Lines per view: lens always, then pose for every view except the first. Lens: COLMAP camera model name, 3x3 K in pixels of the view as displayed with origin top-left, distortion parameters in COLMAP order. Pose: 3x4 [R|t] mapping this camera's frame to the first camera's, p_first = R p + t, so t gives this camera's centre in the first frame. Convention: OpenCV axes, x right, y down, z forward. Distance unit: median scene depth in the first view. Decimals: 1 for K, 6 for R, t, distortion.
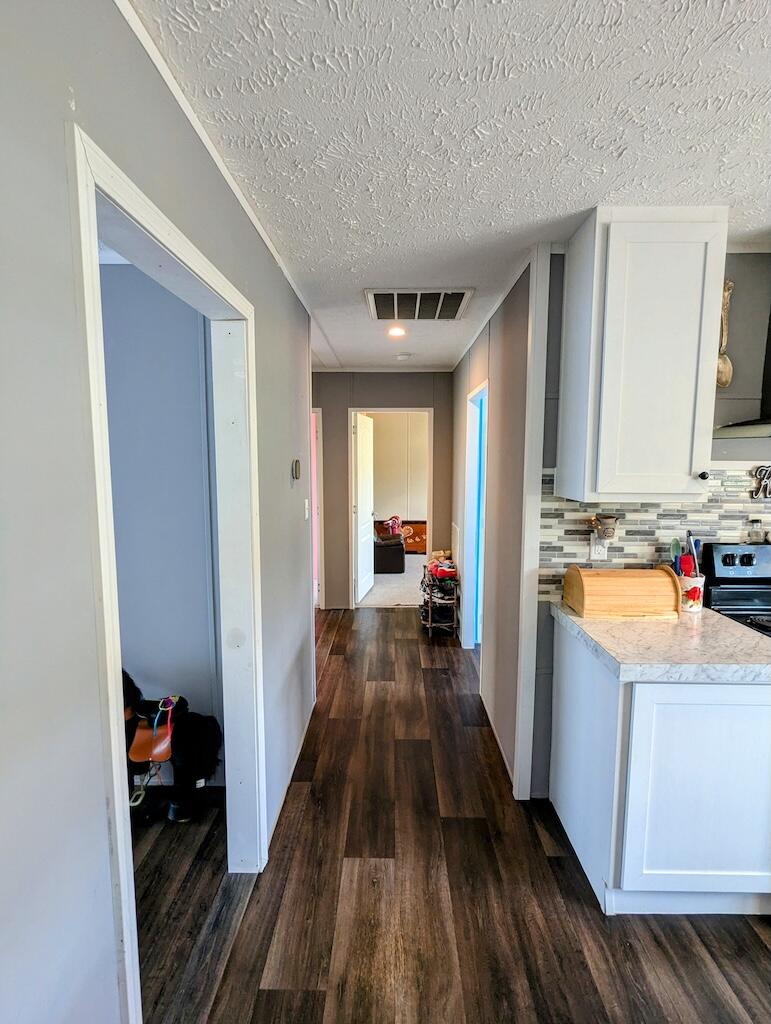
lens RADIAL K [[487.3, 0, 385.5], [0, 487.3, 512.0], [0, 0, 1]] dist [-0.000551, 0.000223]
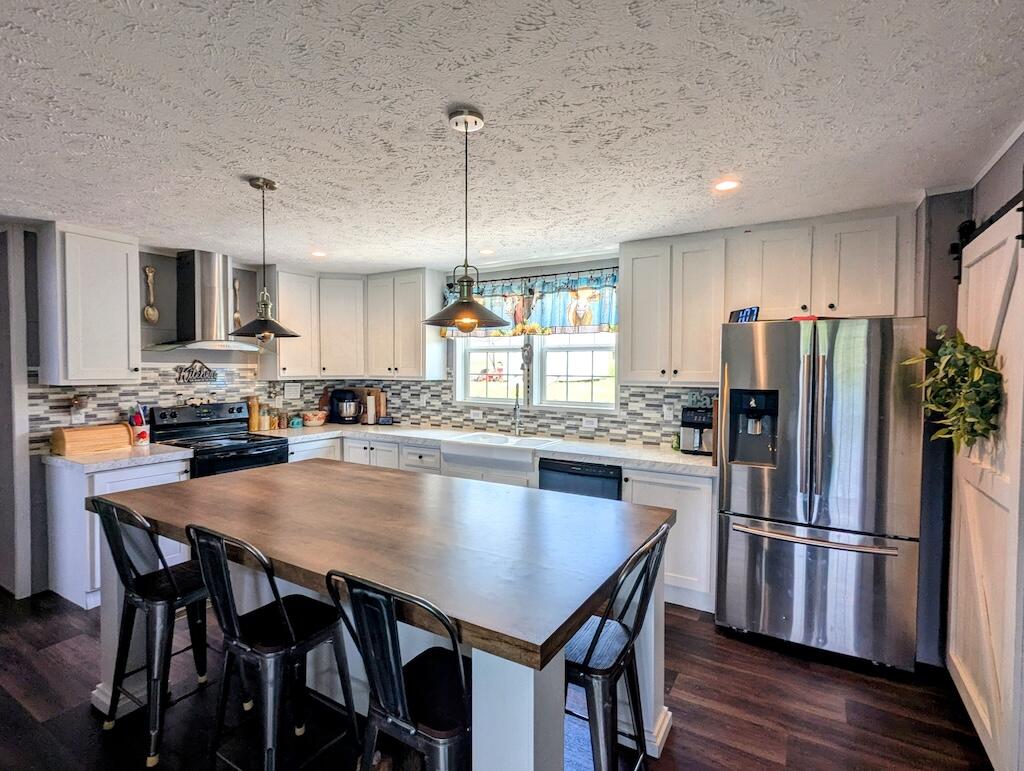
lens RADIAL K [[496.3, 0, 496.7], [0, 496.3, 381.4], [0, 0, 1]] dist [0.004628, 0.001174]
pose [[0.507844, -0.024897, 0.861089, -0.274789], [0.090767, 0.995565, -0.024746, 0.127245], [-0.856654, 0.090726, 0.507851, -1.036648]]
